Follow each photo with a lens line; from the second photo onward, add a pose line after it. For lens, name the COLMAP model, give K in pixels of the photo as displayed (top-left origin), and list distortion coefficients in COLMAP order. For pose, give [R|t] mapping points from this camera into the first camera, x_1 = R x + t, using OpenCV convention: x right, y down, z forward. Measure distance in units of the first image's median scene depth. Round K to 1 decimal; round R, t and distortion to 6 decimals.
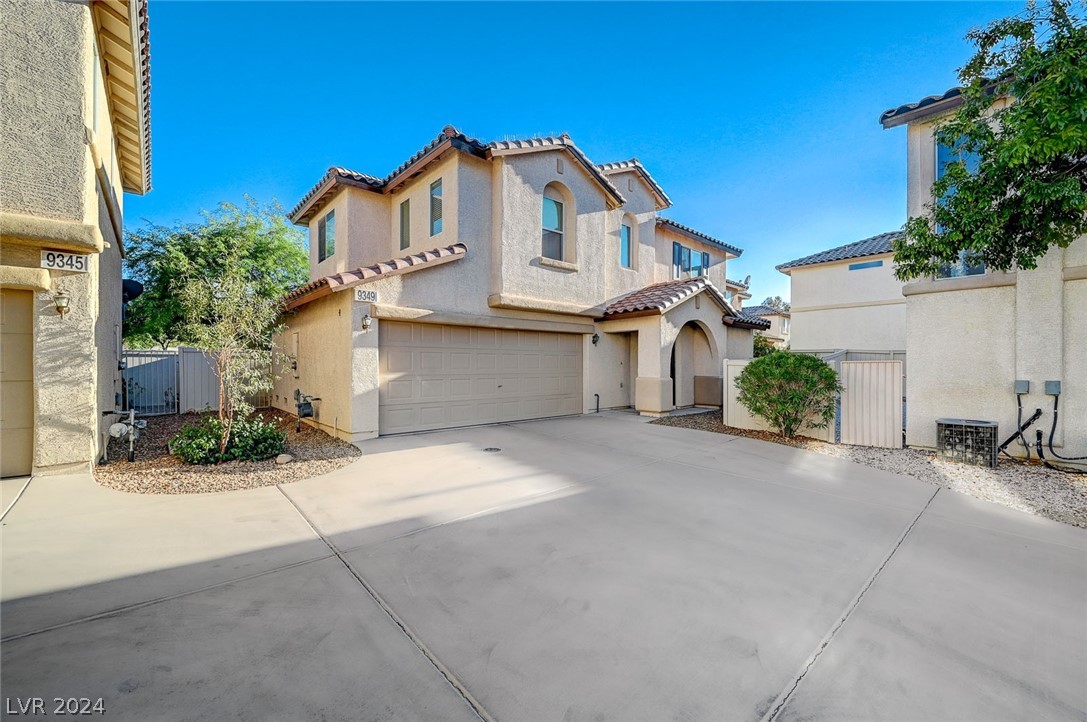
lens RADIAL K [[432.3, 0, 547.8], [0, 432.3, 360.9], [0, 0, 1]] dist [-0.001555, 0.000685]
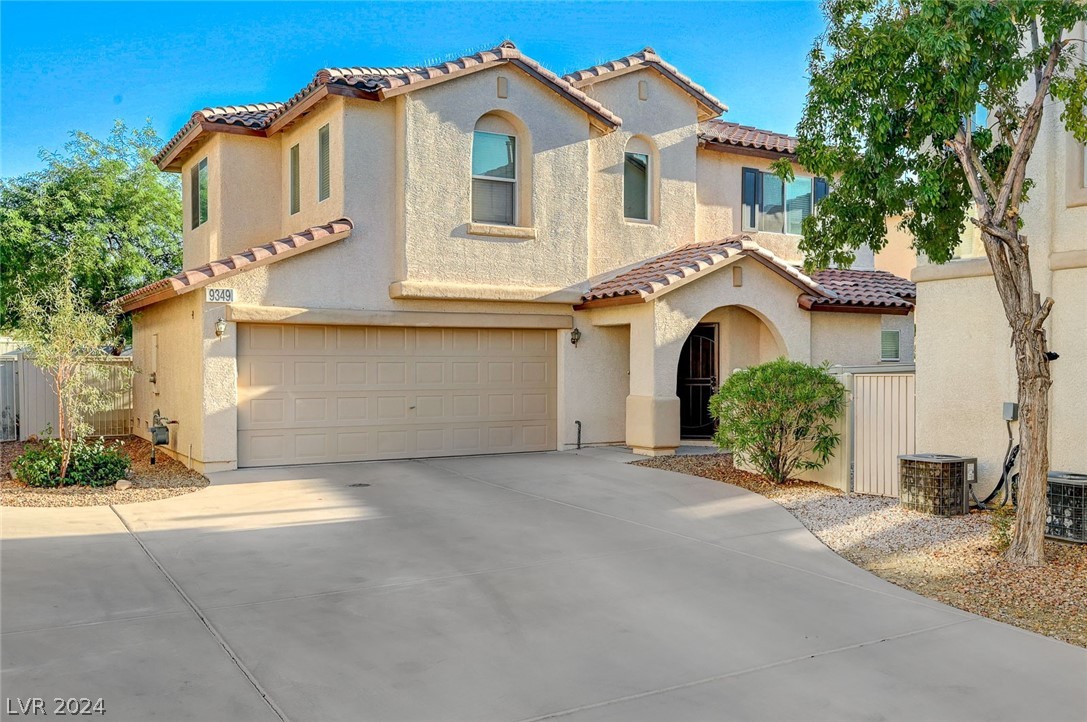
lens RADIAL K [[942.6, 0, 541.9], [0, 942.6, 364.3], [0, 0, 1]] dist [0.003412, 0.007086]
pose [[0.980971, -0.002587, -0.194135, 0.392578], [0.004471, 0.999947, 0.009268, -0.025261], [0.194100, -0.009959, 0.980931, -0.474929]]
